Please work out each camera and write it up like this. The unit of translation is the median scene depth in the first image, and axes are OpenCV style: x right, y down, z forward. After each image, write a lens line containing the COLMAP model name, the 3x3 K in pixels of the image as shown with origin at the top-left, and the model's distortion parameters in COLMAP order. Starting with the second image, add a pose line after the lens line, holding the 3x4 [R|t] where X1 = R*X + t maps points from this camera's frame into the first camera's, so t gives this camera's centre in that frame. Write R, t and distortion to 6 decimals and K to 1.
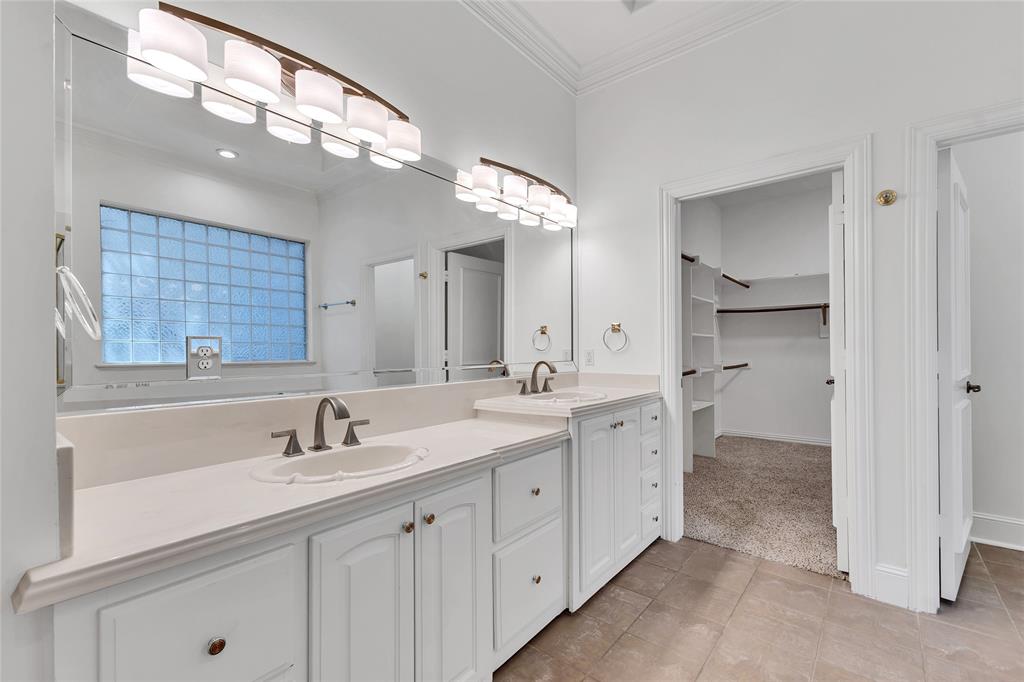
lens RADIAL K [[443.4, 0, 512.0], [0, 443.4, 341.0], [0, 0, 1]] dist [0.000314, 0.000000]
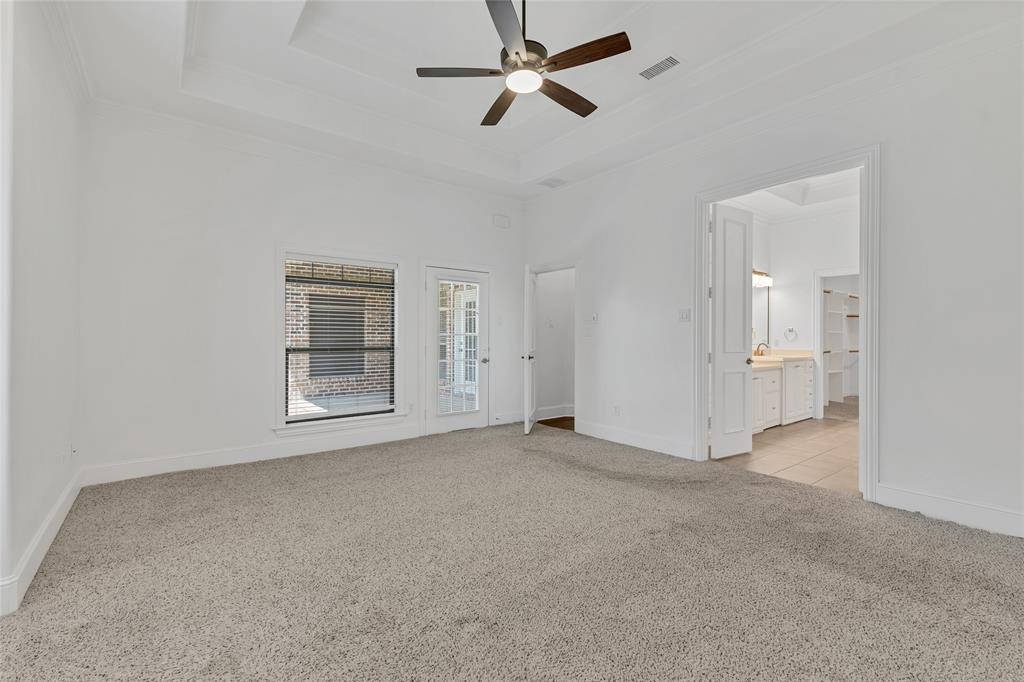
lens RADIAL K [[448.0, 0, 510.1], [0, 448.0, 340.2], [0, 0, 1]] dist [0.001041, 0.000261]
pose [[0.972957, 0.000916, -0.230983, -0.601688], [0.002581, 0.999887, 0.014837, -0.014044], [0.230971, -0.015032, 0.972845, -1.490260]]
